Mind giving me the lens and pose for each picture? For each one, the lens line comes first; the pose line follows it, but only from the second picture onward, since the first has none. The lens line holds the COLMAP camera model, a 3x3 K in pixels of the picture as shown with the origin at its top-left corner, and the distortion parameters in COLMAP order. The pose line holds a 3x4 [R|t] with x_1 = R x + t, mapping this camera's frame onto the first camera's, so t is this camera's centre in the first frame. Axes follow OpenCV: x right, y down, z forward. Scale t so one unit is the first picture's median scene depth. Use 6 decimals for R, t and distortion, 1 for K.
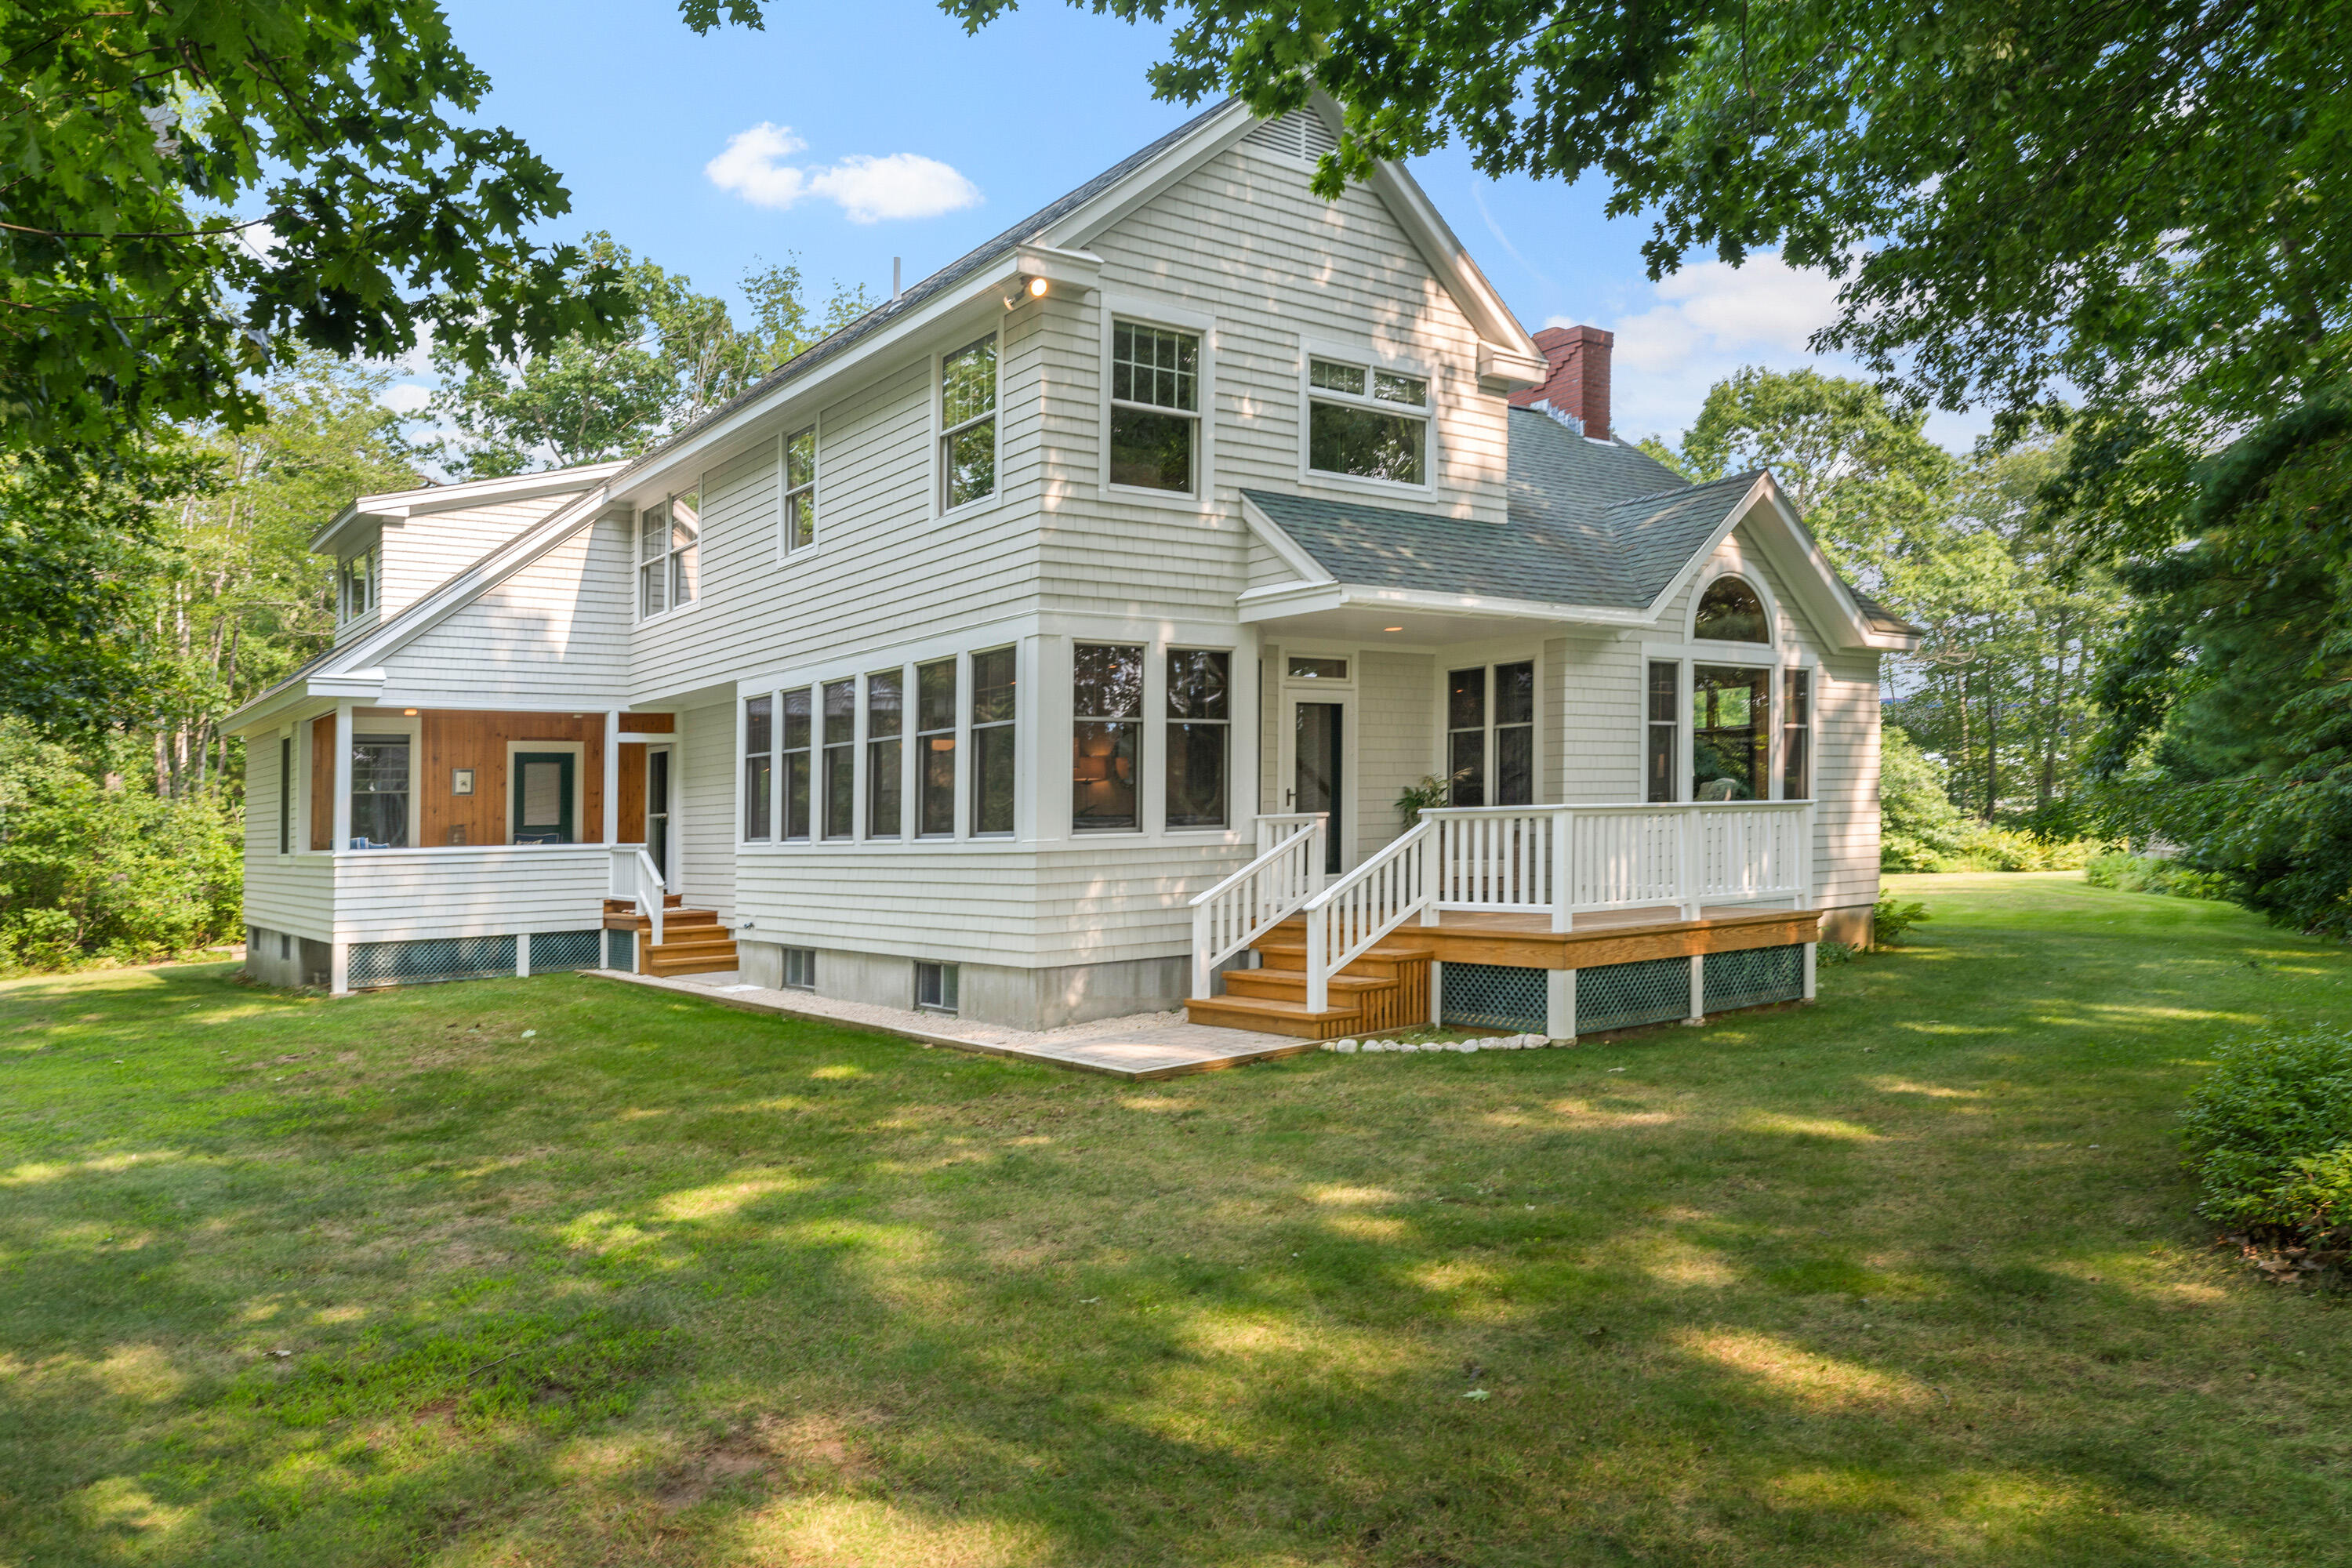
lens RADIAL K [[1647.1, 0, 1176.0], [0, 1647.1, 784.0], [0, 0, 1]] dist [-0.006837, -0.000591]
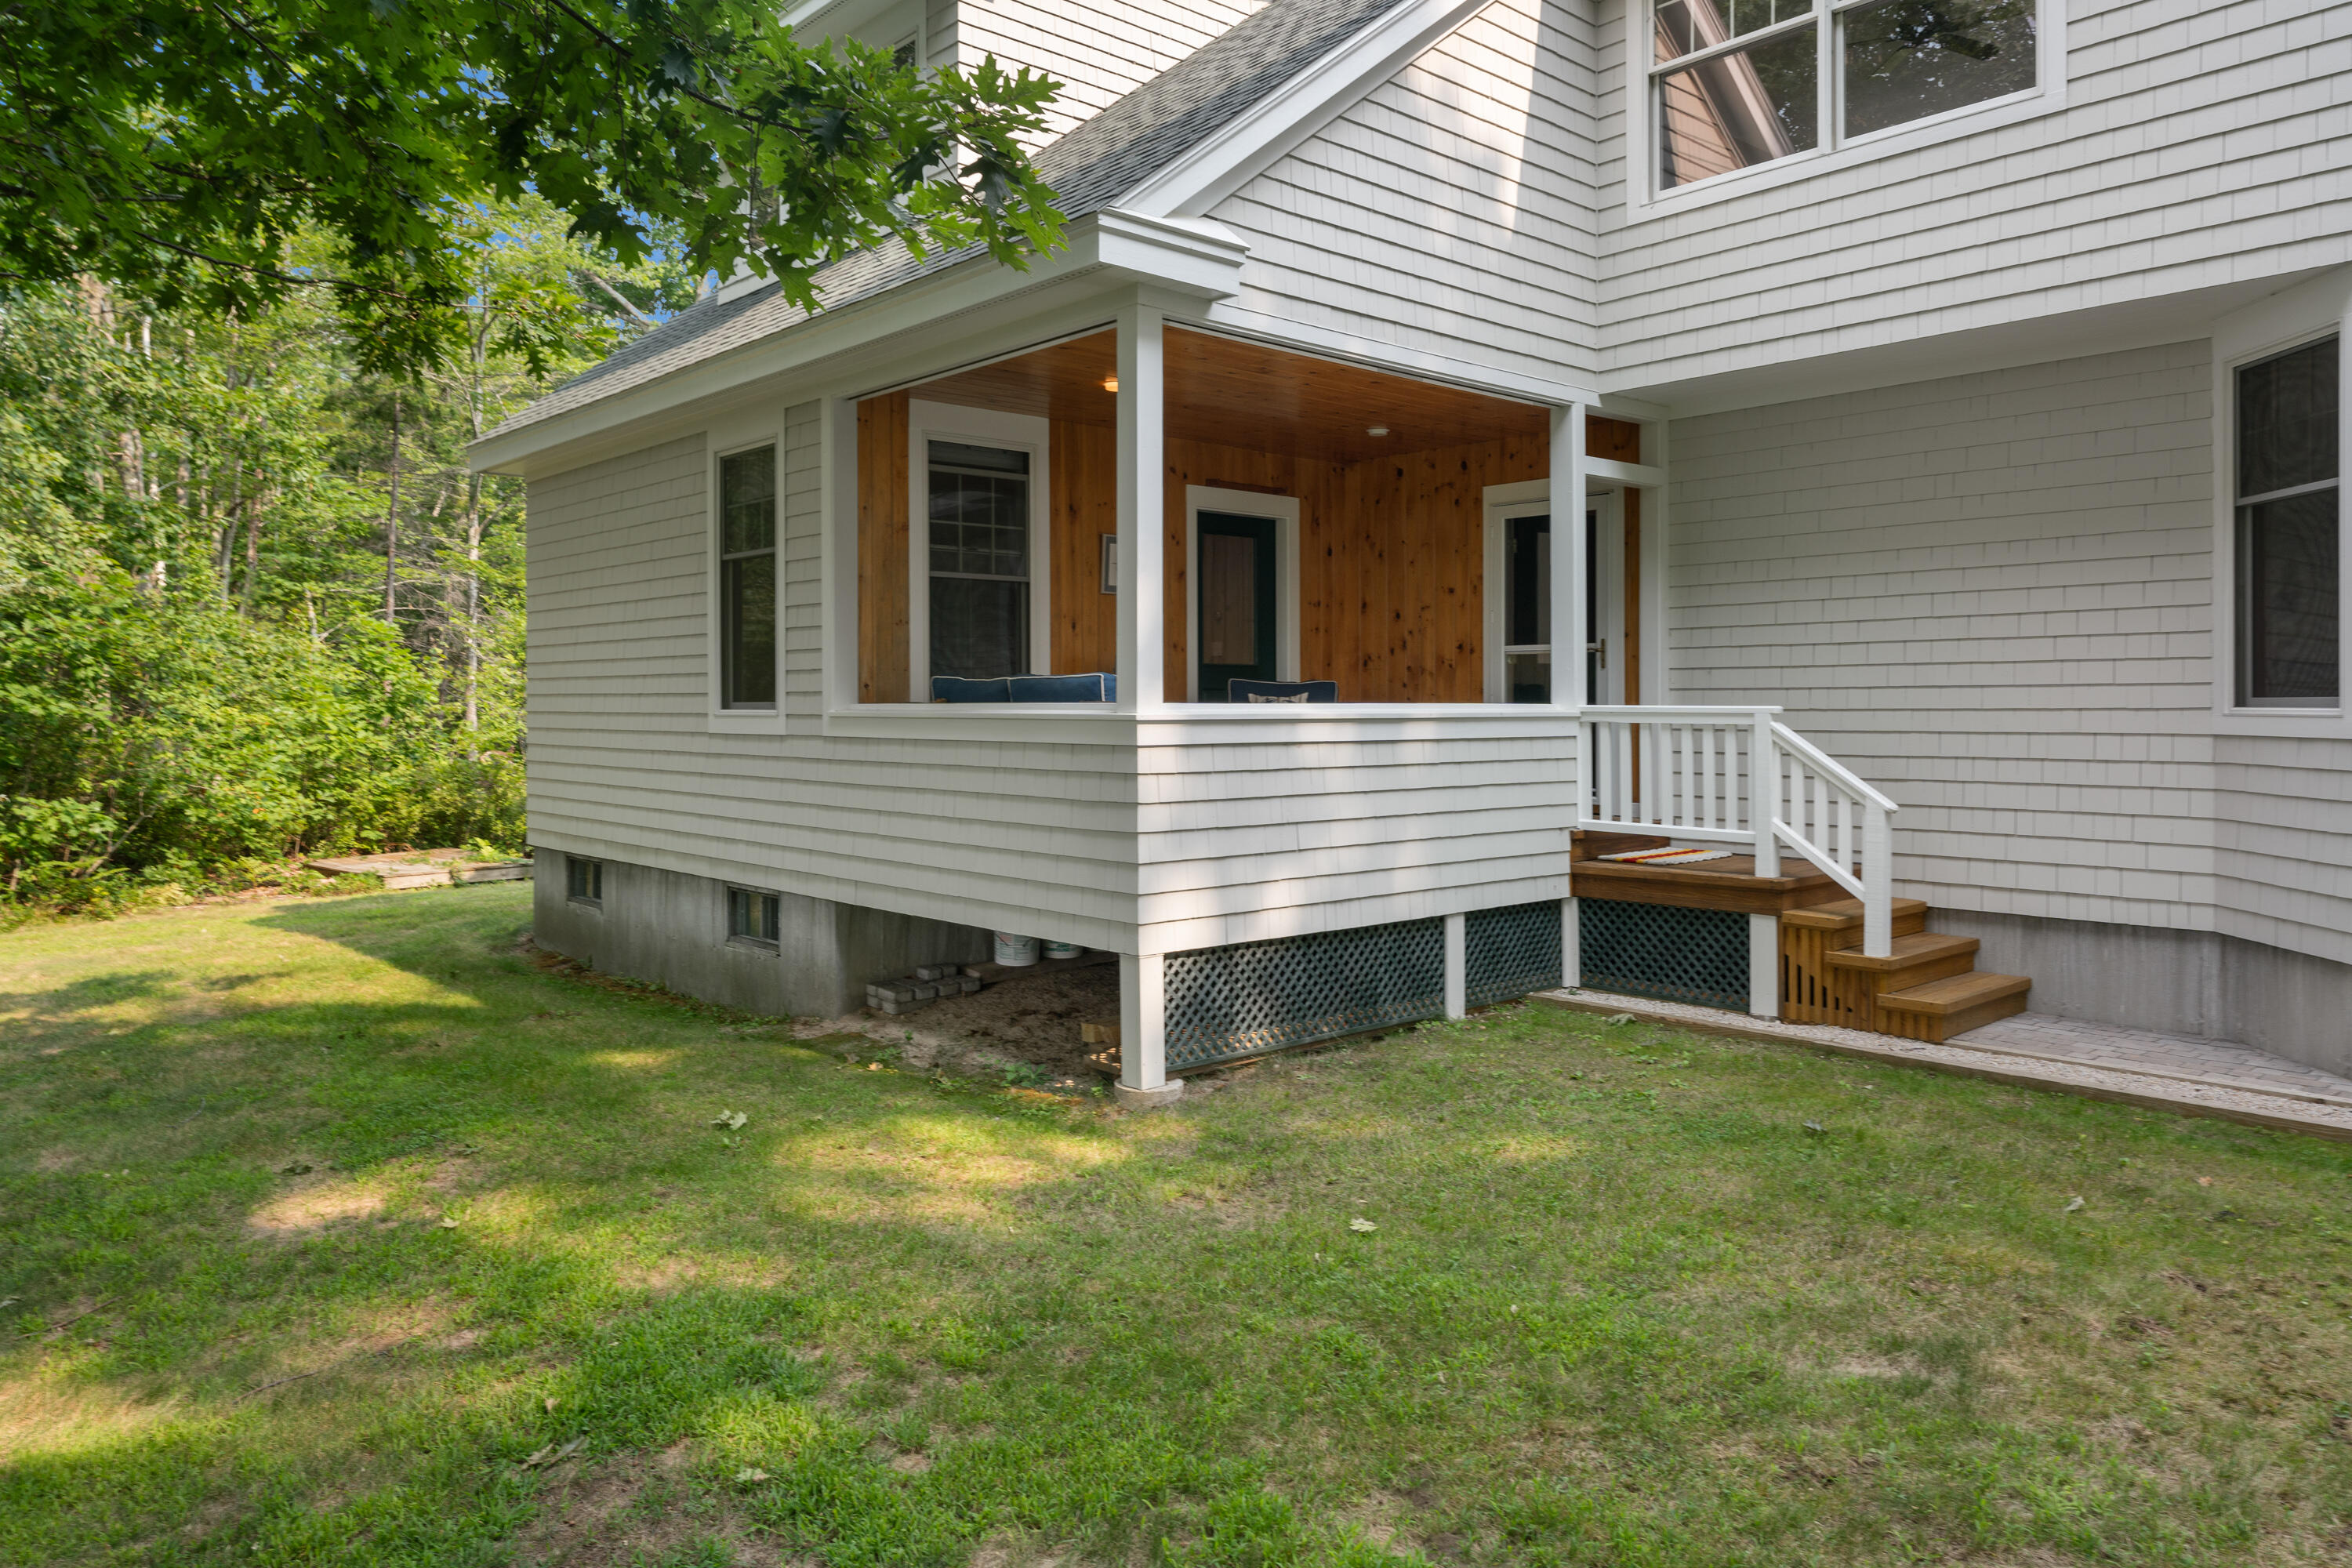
lens RADIAL K [[1571.6, 0, 1176.0], [0, 1571.6, 784.0], [0, 0, 1]] dist [-0.005895, -0.001744]
pose [[0.994775, 0.022359, 0.099610, -0.486404], [-0.029472, 0.997075, 0.070517, 0.030486], [-0.097742, -0.073084, 0.992525, 0.584185]]
